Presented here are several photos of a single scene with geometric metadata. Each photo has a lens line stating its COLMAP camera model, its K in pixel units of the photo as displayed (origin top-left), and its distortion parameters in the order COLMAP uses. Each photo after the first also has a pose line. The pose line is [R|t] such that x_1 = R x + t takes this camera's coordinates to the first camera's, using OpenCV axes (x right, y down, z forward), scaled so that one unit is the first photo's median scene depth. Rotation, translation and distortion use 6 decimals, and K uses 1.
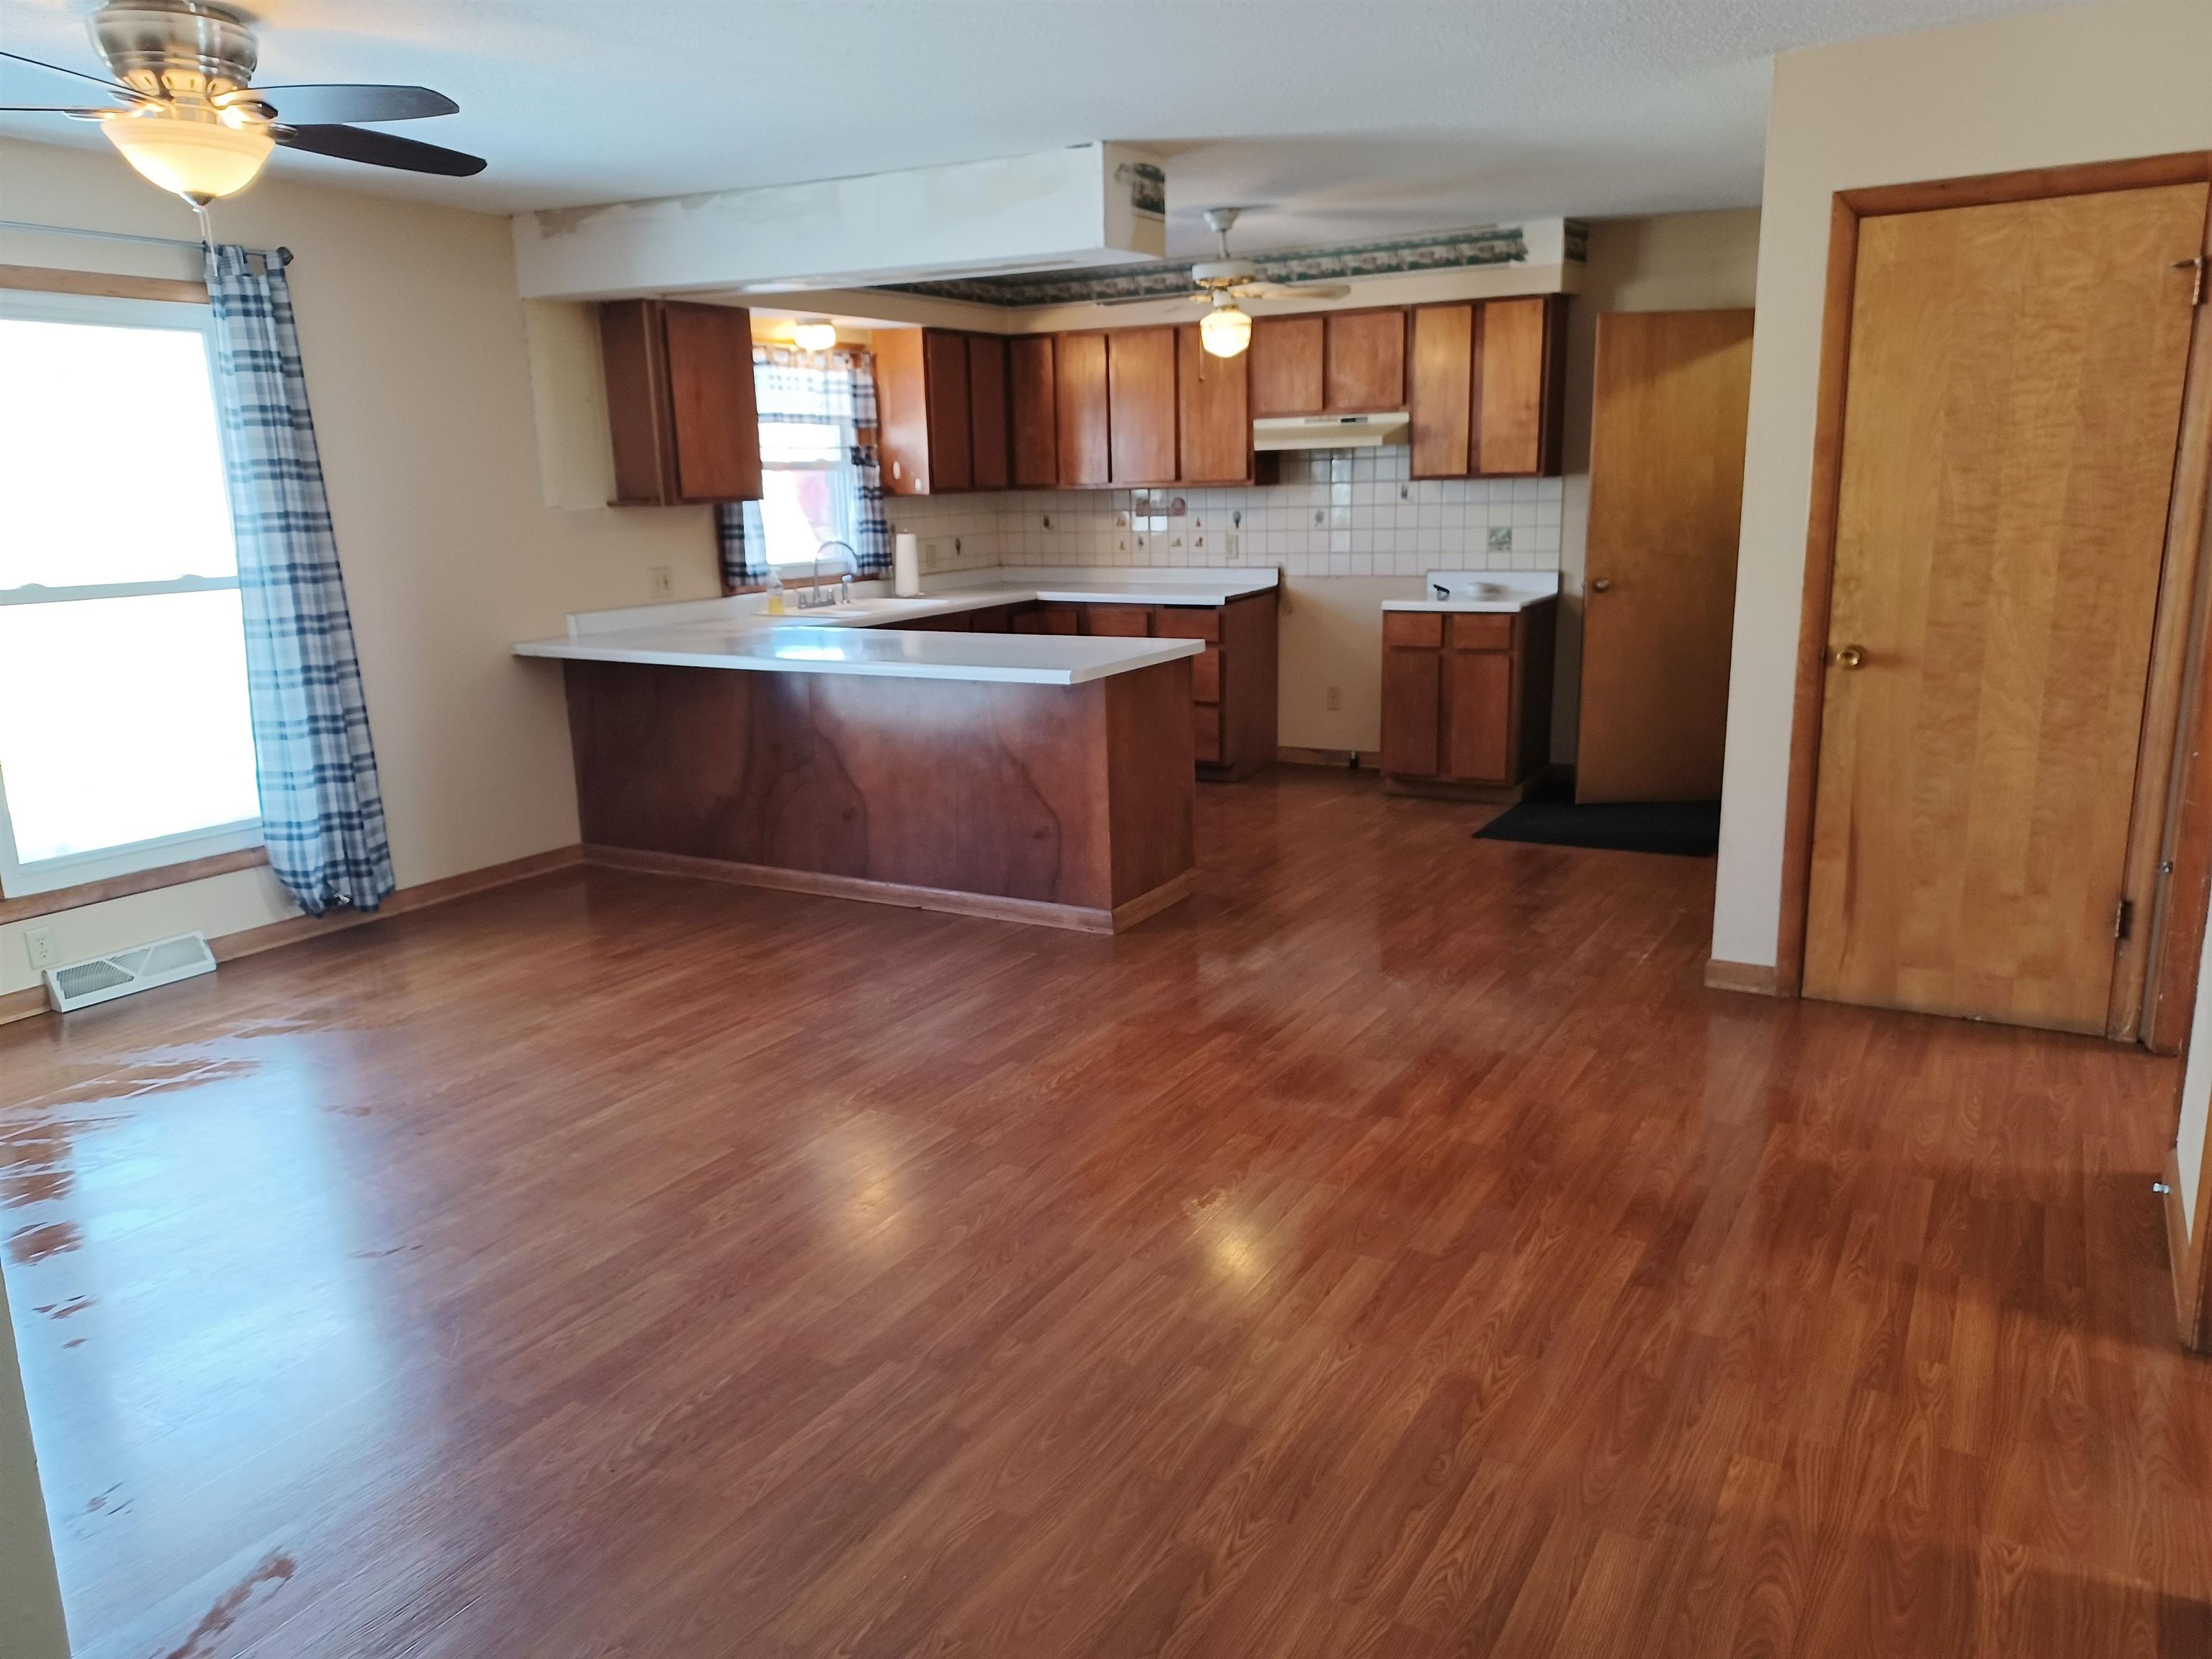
lens RADIAL K [[1605.2, 0, 1105.8], [0, 1605.2, 837.9], [0, 0, 1]] dist [0.038723, 0.000073]
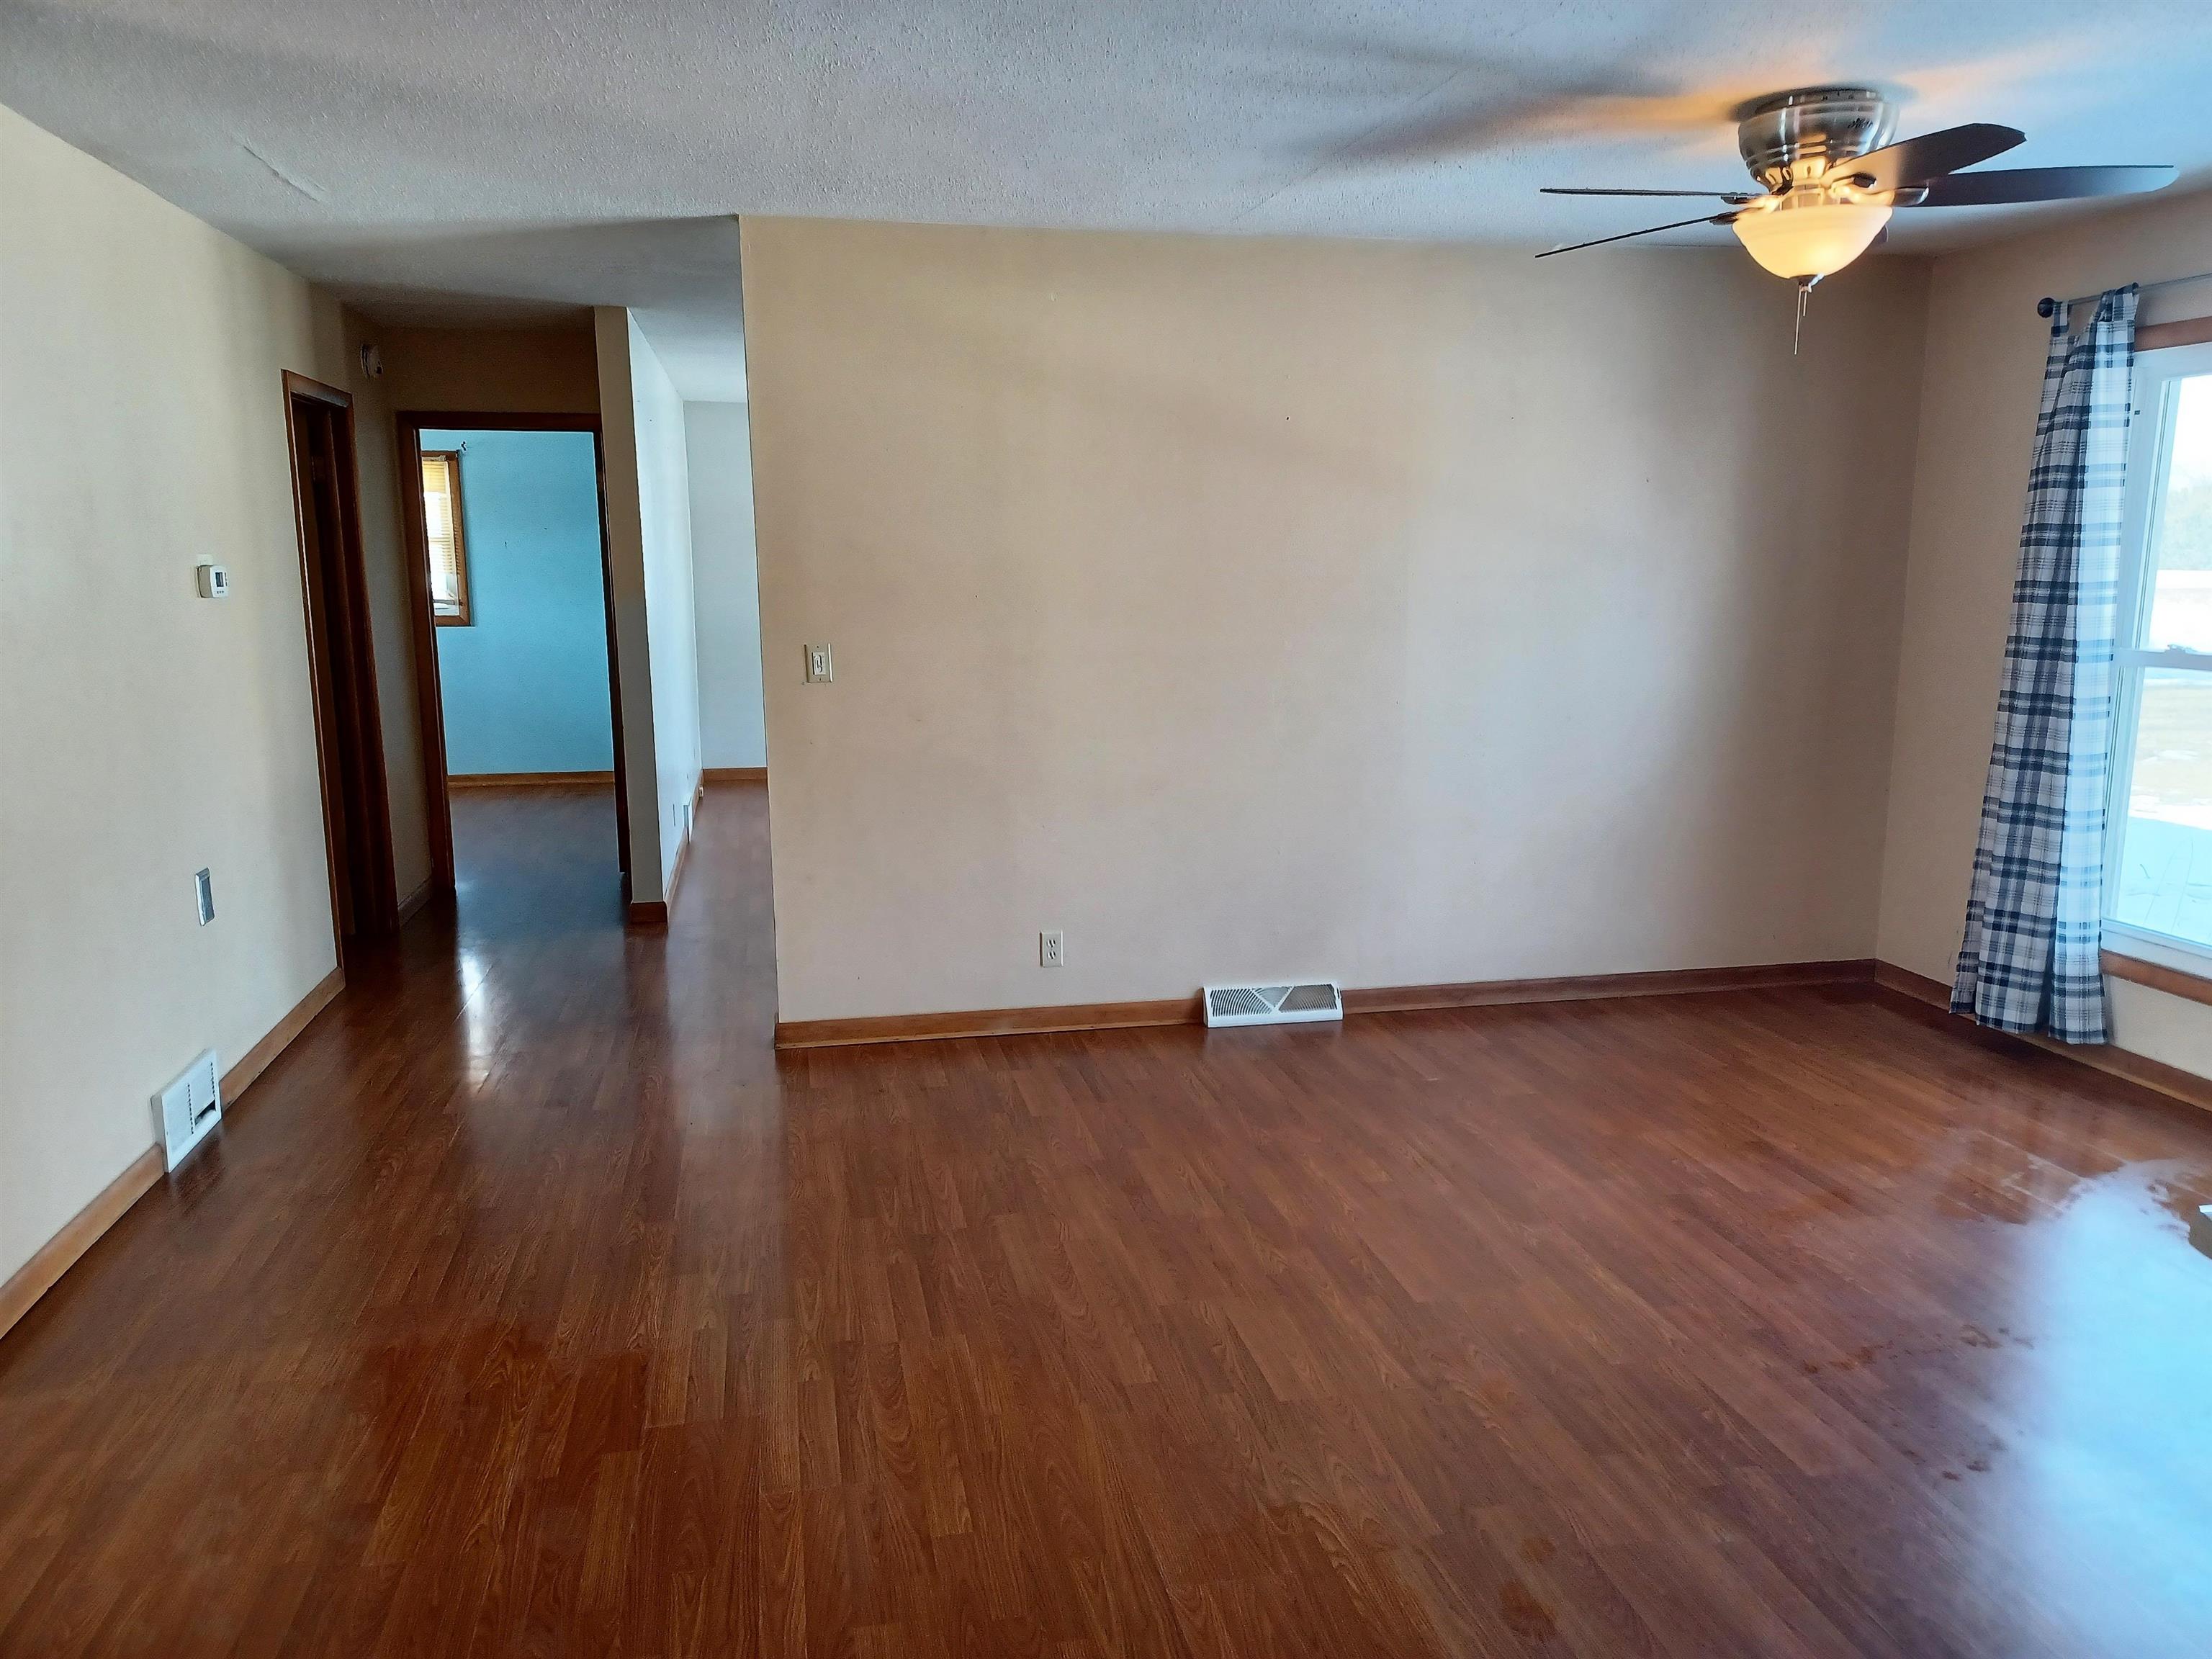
lens RADIAL K [[1615.8, 0, 1120.7], [0, 1615.8, 853.8], [0, 0, 1]] dist [0.097787, -0.078370]
pose [[-0.741338, 0.152683, -0.653533, 0.326990], [-0.129369, 0.923005, 0.362389, -0.251580], [0.658545, 0.353199, -0.664506, 1.015541]]
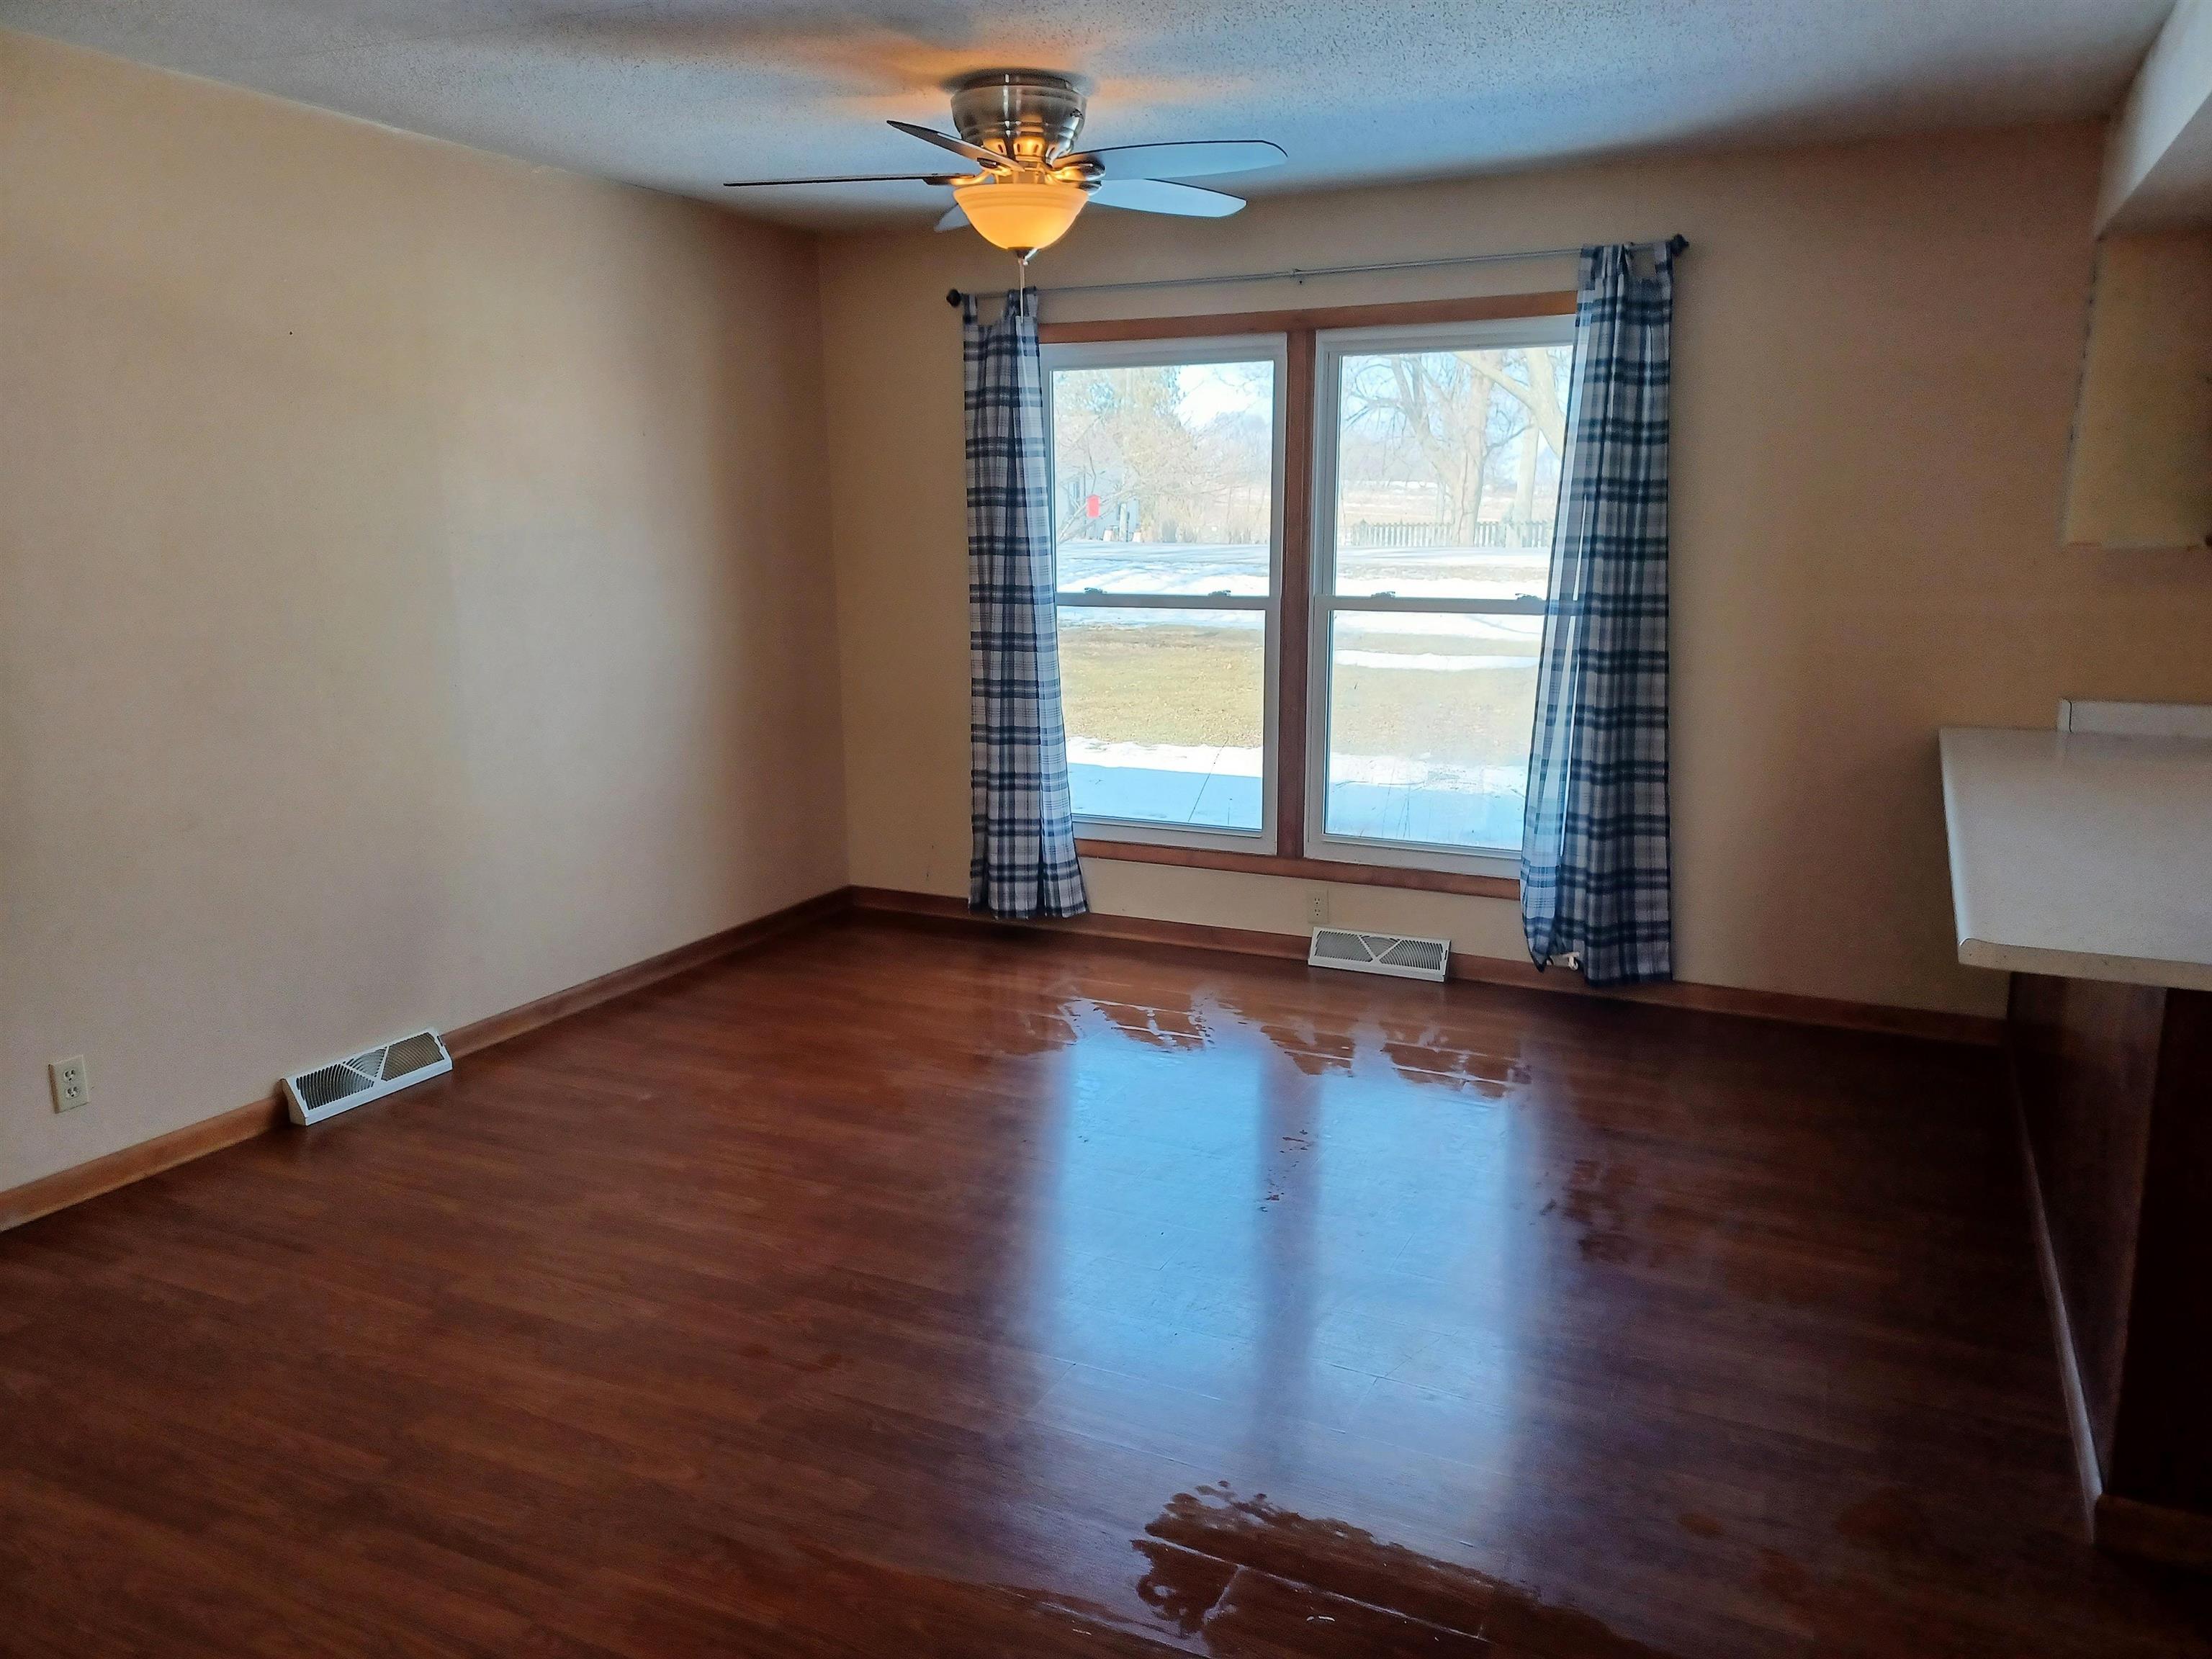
lens RADIAL K [[1615.8, 0, 1120.7], [0, 1615.8, 853.8], [0, 0, 1]] dist [0.097787, -0.078370]
pose [[0.079589, 0.236380, -0.968396, 0.407384], [-0.221796, 0.951324, 0.213985, -0.170414], [0.971840, 0.197756, 0.128143, 0.664563]]
